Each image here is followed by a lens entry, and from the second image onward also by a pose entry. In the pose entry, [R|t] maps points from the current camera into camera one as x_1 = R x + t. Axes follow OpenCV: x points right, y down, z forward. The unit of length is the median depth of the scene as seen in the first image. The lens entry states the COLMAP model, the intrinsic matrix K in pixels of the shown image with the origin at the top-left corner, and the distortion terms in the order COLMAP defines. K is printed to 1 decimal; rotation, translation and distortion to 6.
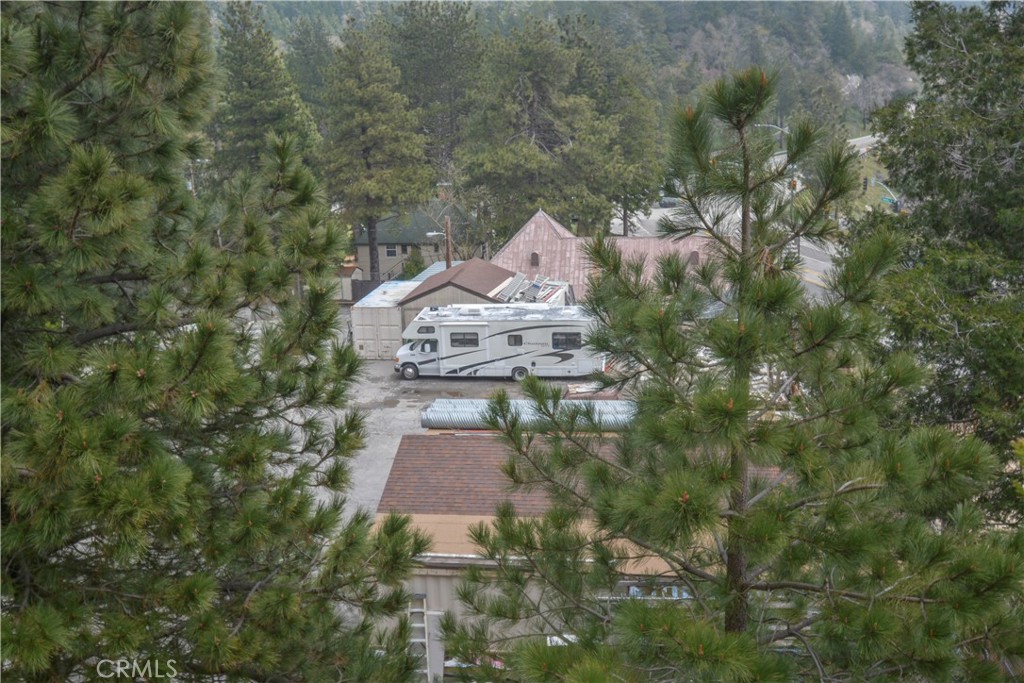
lens RADIAL K [[1001.3, 0, 515.9], [0, 1001.3, 344.6], [0, 0, 1]] dist [-0.001130, 0.000000]
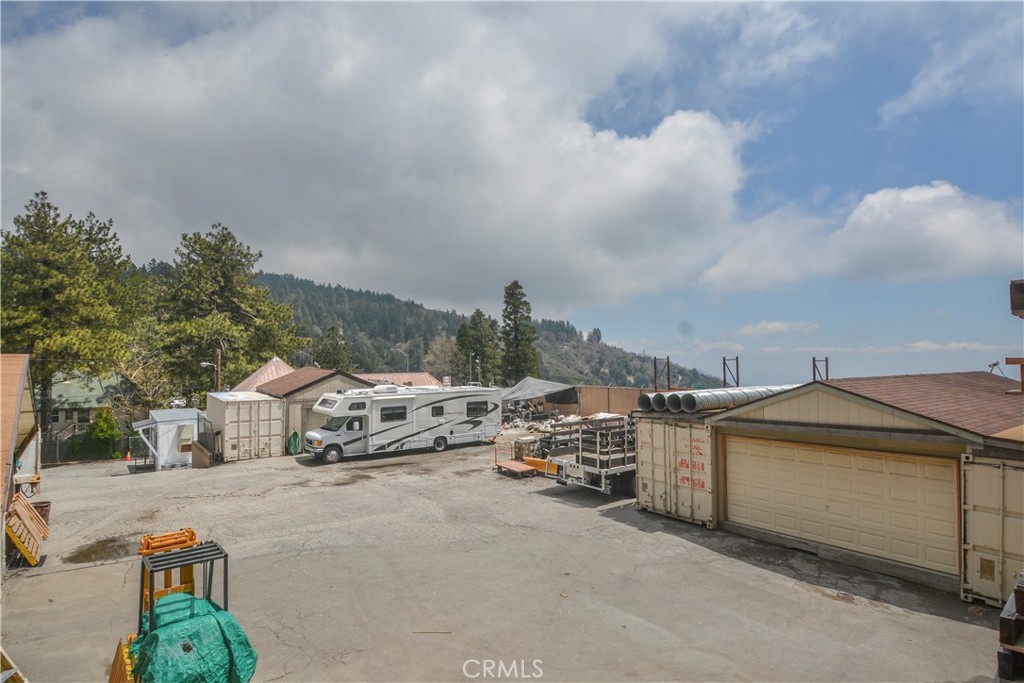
lens RADIAL K [[564.5, 0, 516.3], [0, 564.5, 347.1], [0, 0, 1]] dist [0.019331, -0.026874]
pose [[0.719044, 0.037307, 0.693963, -1.479470], [0.158261, 0.963531, -0.215780, 0.299746], [-0.676705, 0.264982, 0.686917, 2.019230]]
